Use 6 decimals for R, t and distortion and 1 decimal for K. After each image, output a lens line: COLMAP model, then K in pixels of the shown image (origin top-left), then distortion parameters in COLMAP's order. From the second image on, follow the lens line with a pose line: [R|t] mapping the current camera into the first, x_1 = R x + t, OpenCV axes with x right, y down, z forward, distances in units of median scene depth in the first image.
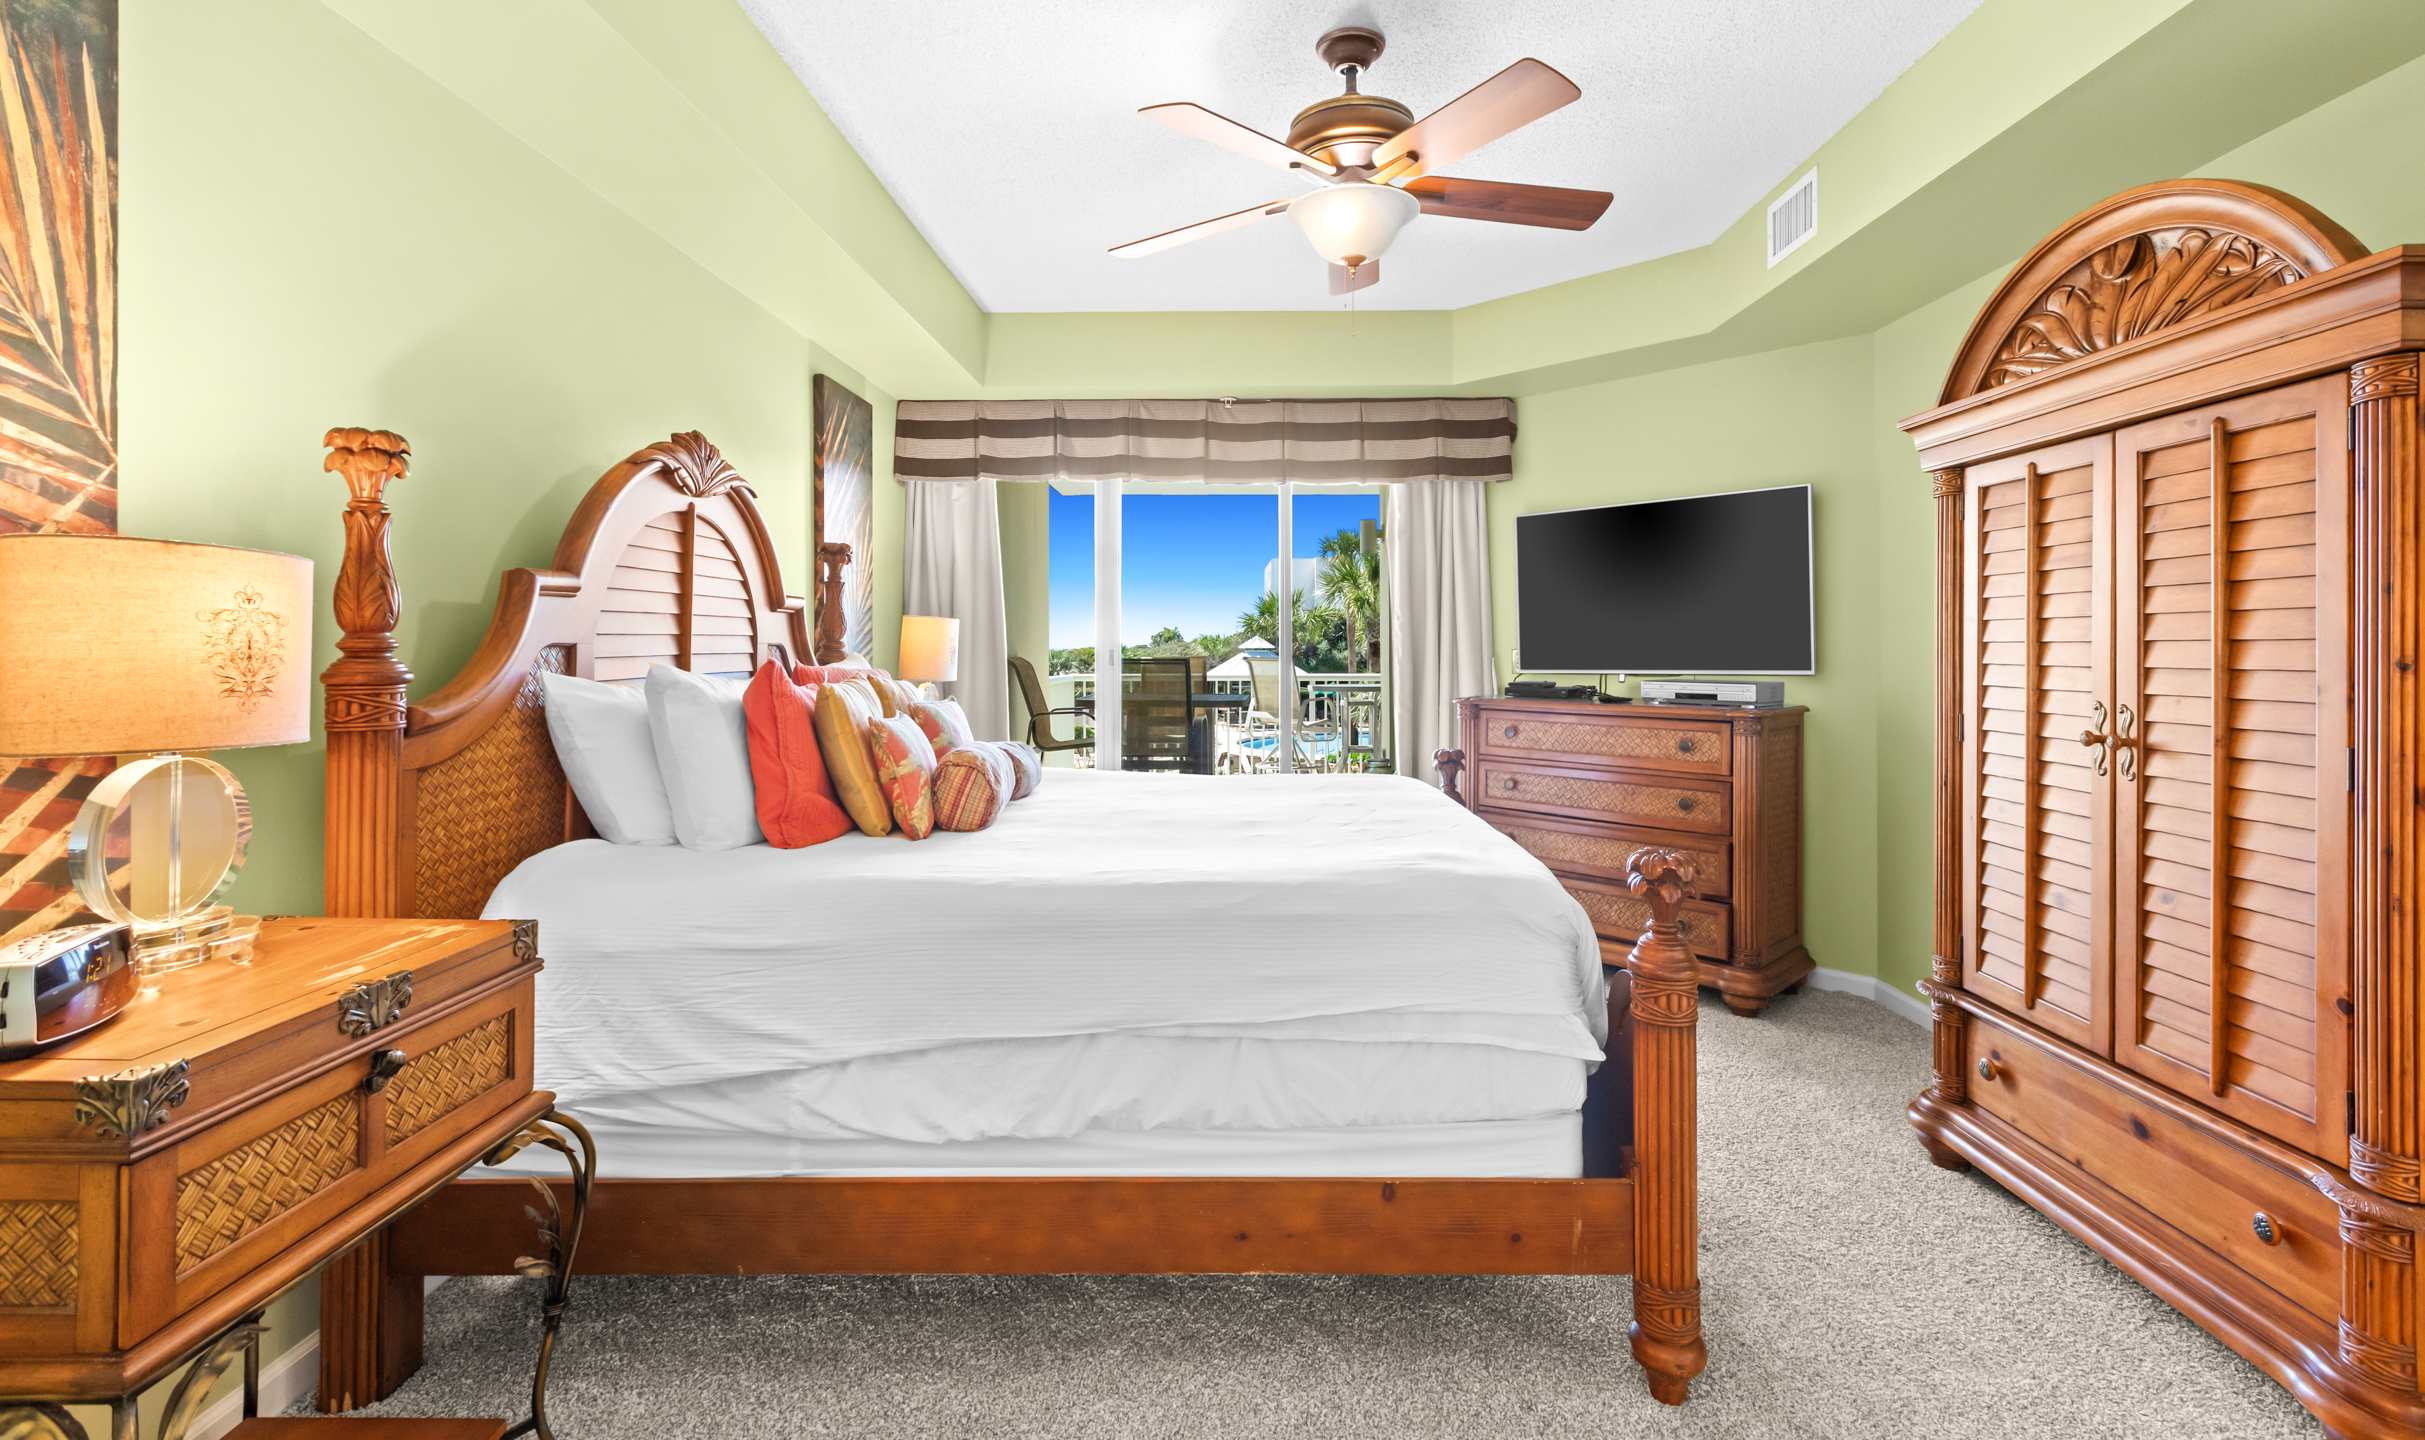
lens RADIAL K [[1112.8, 0, 1155.9], [0, 1112.8, 641.4], [0, 0, 1]] dist [0.002795, -0.002237]
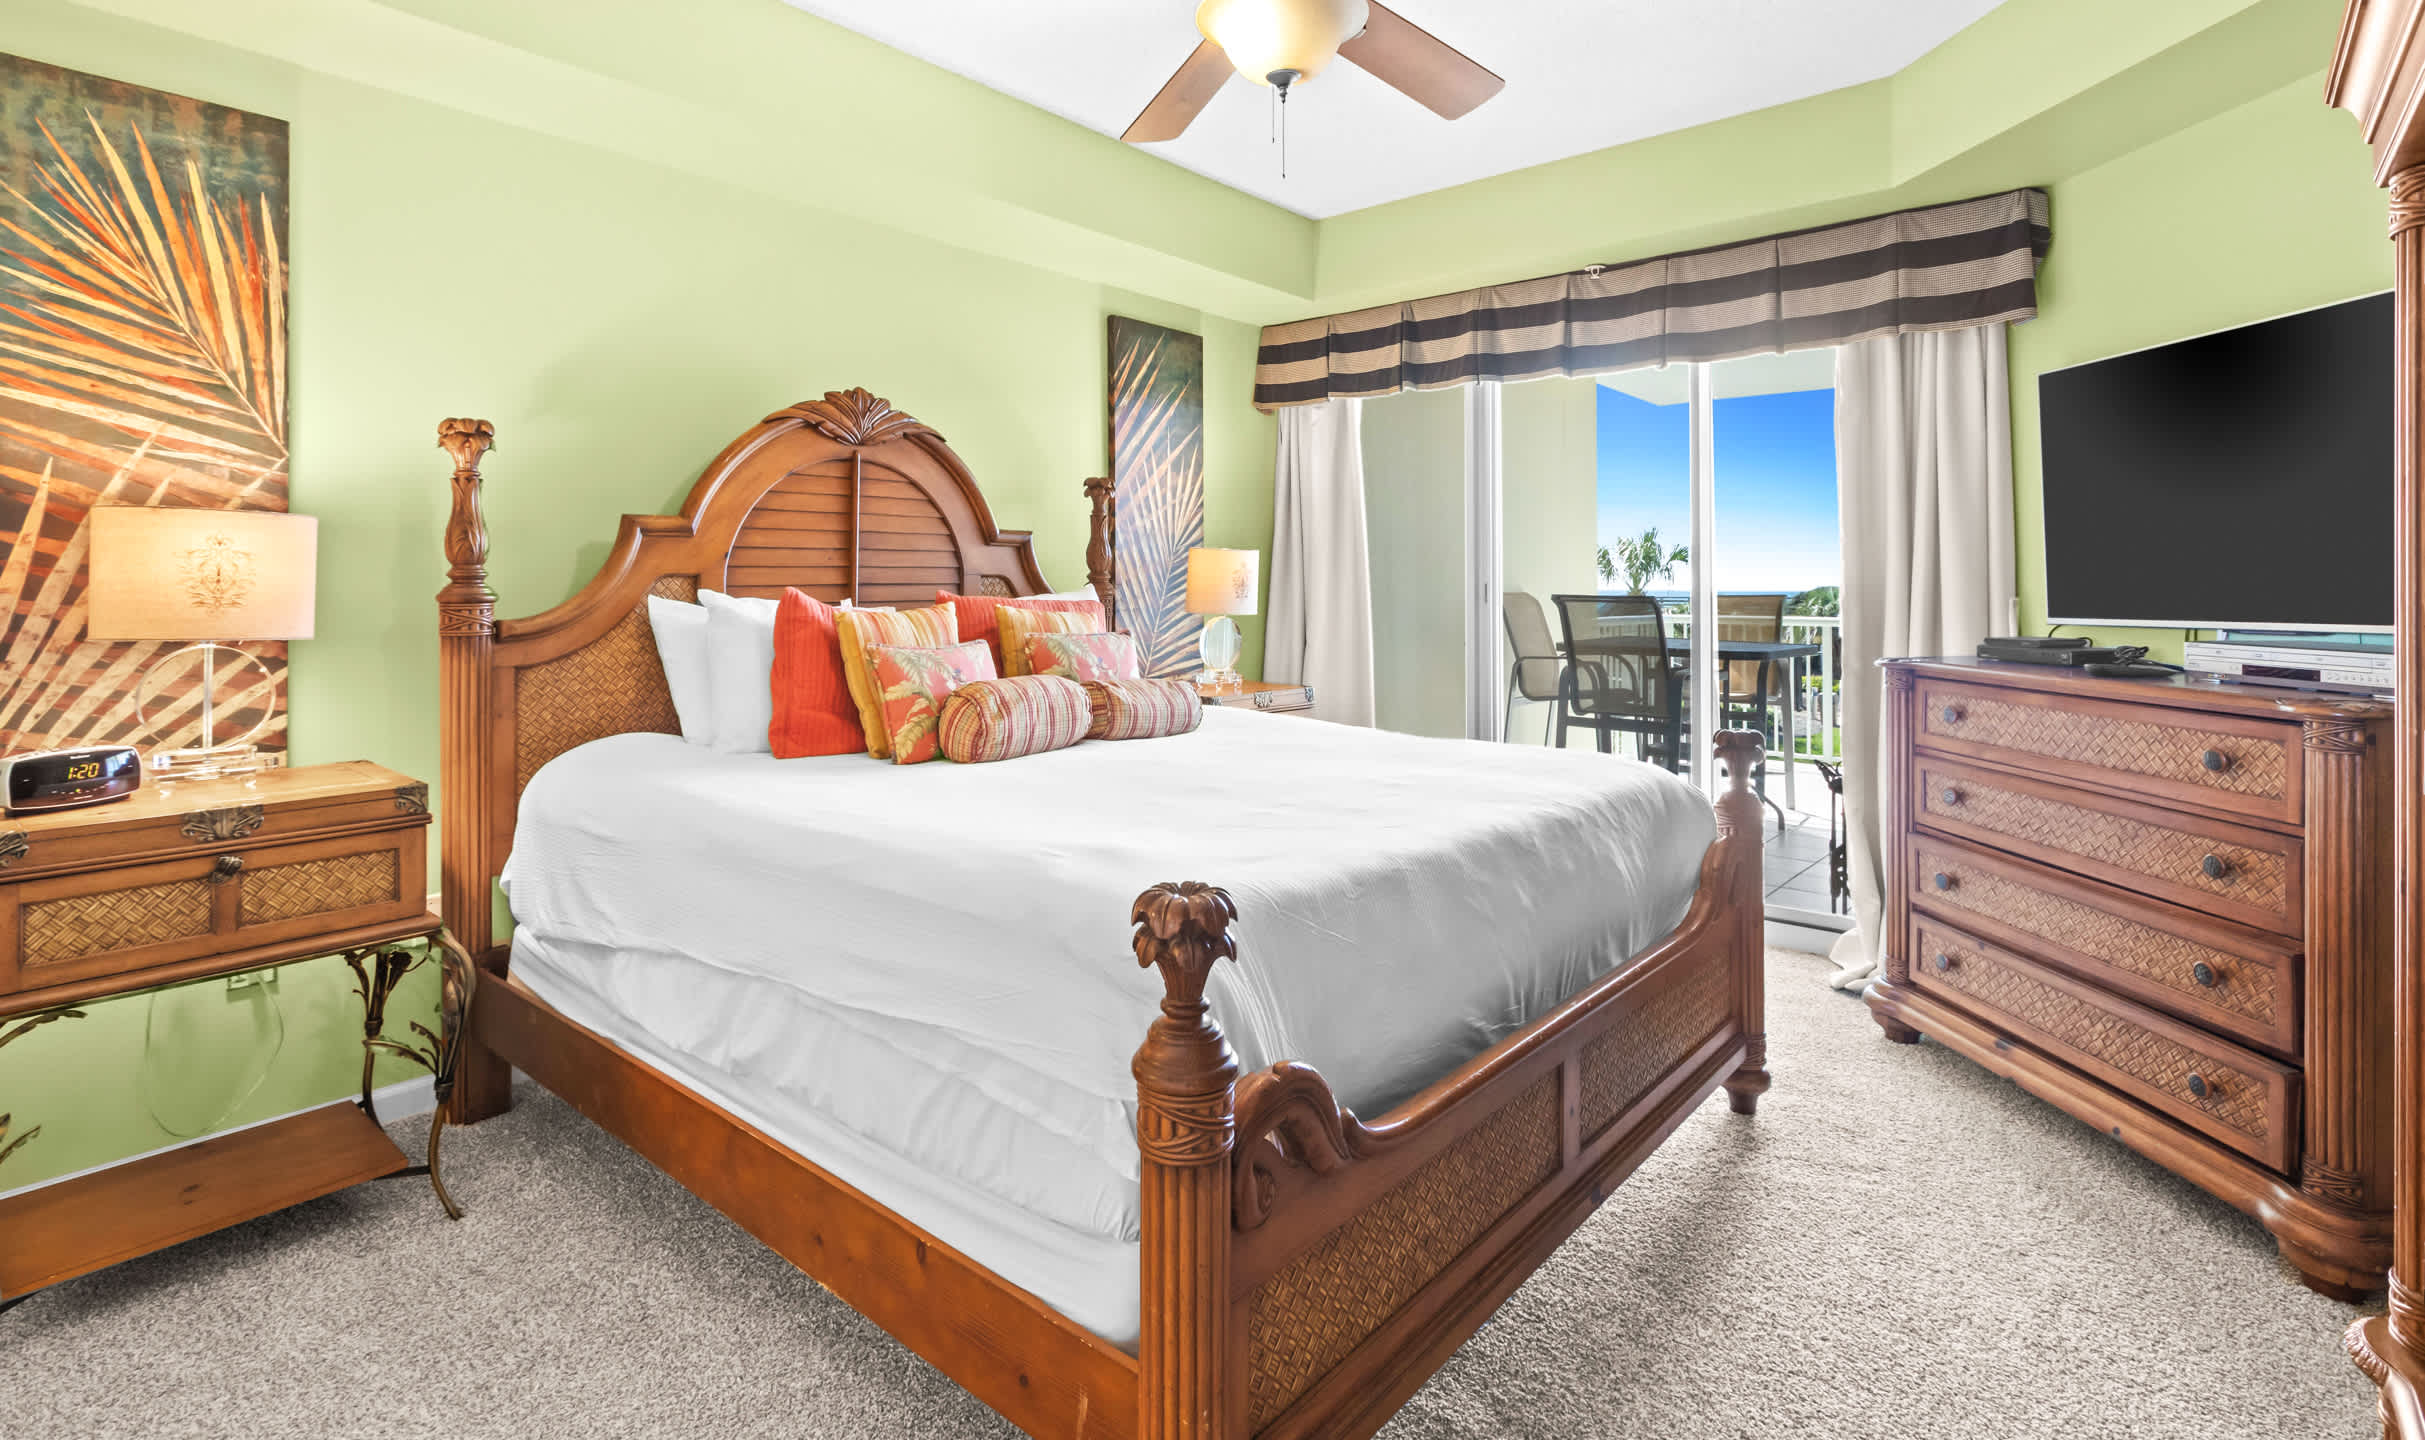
lens RADIAL K [[1112.8, 0, 1101.2], [0, 1112.8, 571.8], [0, 0, 1]] dist [0.002795, -0.002237]
pose [[0.771149, -0.001949, -0.636652, 0.538955], [-0.000525, 0.999993, -0.003698, 0.003374], [0.636655, 0.003186, 0.771142, 0.301817]]
